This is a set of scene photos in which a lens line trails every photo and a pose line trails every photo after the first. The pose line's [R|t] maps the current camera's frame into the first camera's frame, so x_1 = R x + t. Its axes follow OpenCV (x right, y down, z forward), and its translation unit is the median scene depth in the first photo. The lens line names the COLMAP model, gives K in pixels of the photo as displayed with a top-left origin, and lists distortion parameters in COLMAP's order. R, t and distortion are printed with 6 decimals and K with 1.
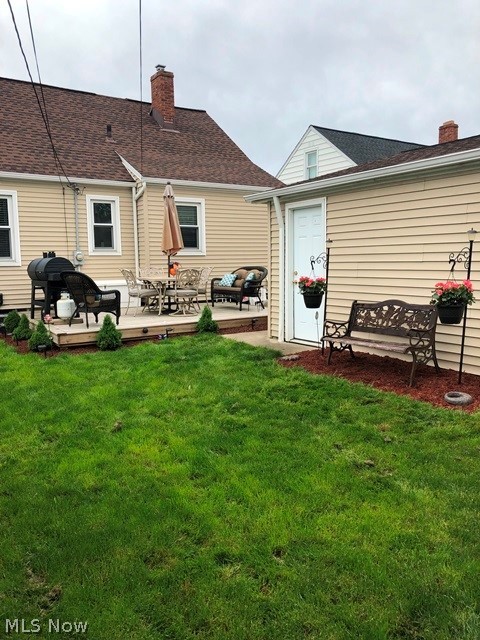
lens RADIAL K [[522.9, 0, 240.0], [0, 522.9, 320.0], [0, 0, 1]] dist [0.011438, 0.003045]
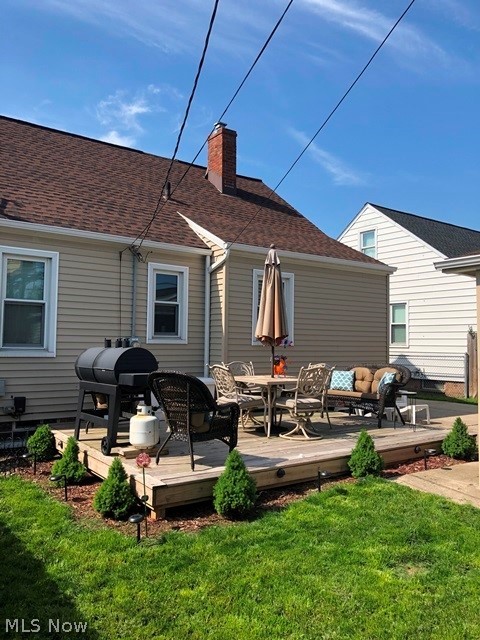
lens RADIAL K [[518.8, 0, 240.0], [0, 518.8, 320.0], [0, 0, 1]] dist [0.166138, -0.416215]
pose [[0.999273, 0.023605, 0.029935, -0.180897], [-0.018312, 0.985929, -0.166161, -0.037041], [-0.033436, 0.165492, 0.985644, 0.273338]]
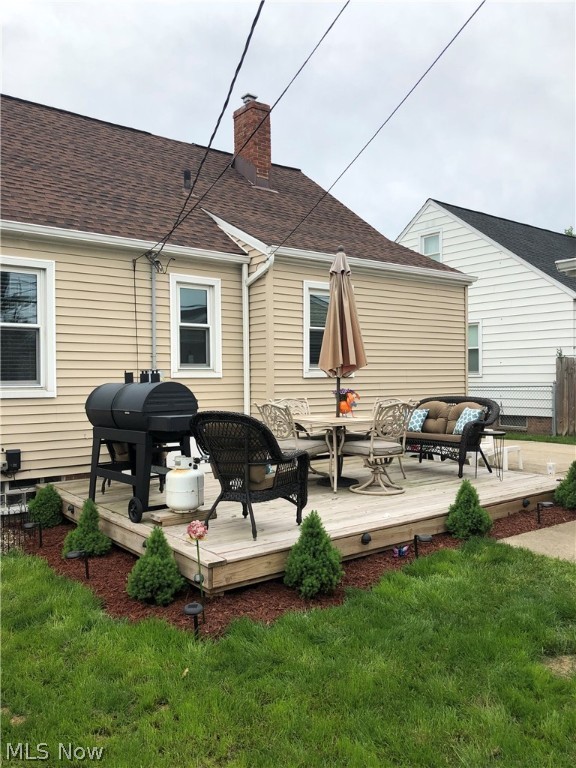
lens RADIAL K [[622.5, 0, 288.0], [0, 622.5, 384.0], [0, 0, 1]] dist [0.166138, -0.416215]
pose [[0.997510, -0.000050, 0.070529, -0.209214], [0.007945, 0.993713, -0.111672, -0.039021], [-0.070080, 0.111954, 0.991239, 0.313034]]
